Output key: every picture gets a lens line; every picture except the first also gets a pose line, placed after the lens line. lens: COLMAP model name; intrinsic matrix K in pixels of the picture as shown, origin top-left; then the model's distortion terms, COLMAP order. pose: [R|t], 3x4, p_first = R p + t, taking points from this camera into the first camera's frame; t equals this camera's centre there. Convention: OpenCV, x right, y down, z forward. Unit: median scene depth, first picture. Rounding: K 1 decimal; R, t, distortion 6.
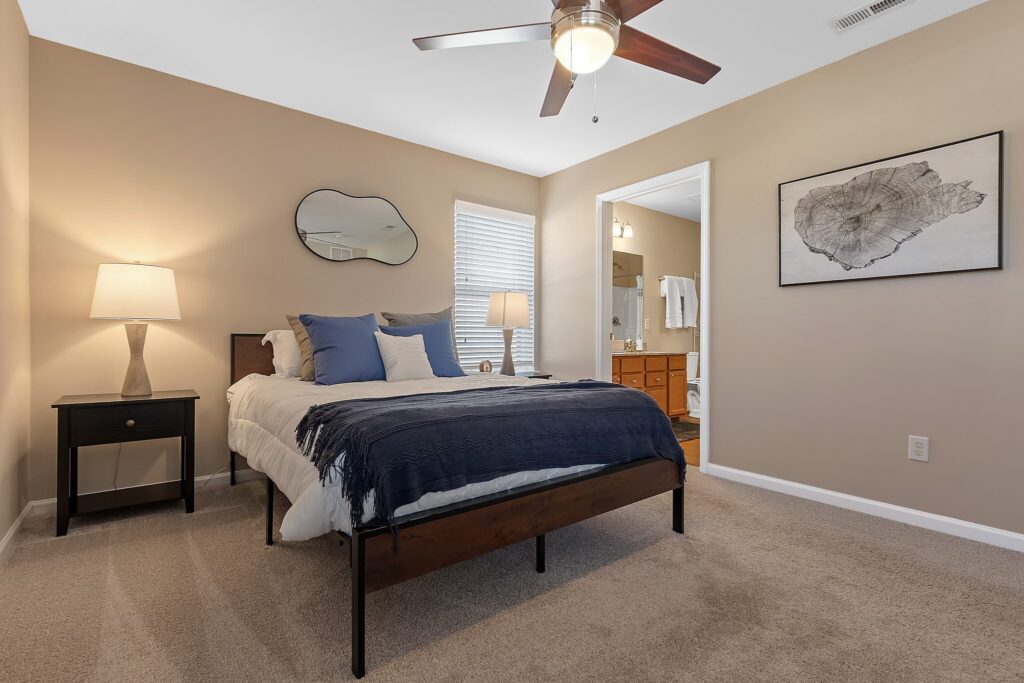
lens RADIAL K [[462.1, 0, 507.9], [0, 462.1, 342.2], [0, 0, 1]] dist [0.004859, -0.000270]
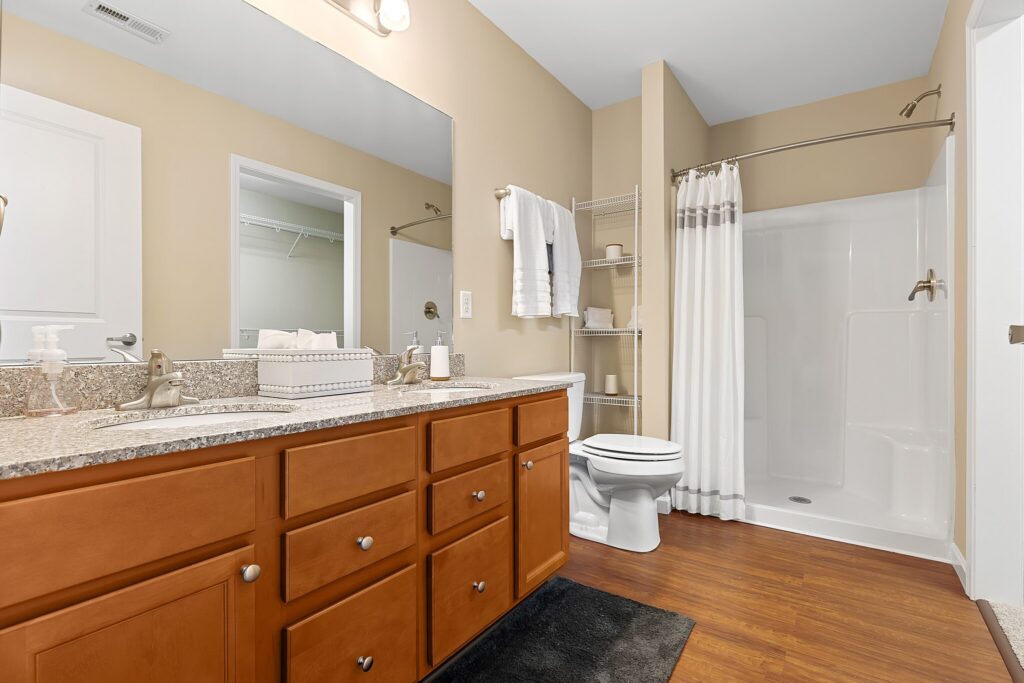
lens RADIAL K [[462.1, 0, 507.9], [0, 462.1, 342.2], [0, 0, 1]] dist [0.004859, -0.000270]
pose [[0.956521, -0.005507, 0.291612, 0.218628], [0.006859, 0.999970, -0.003614, -0.006338], [-0.291583, 0.005457, 0.956530, 0.613759]]
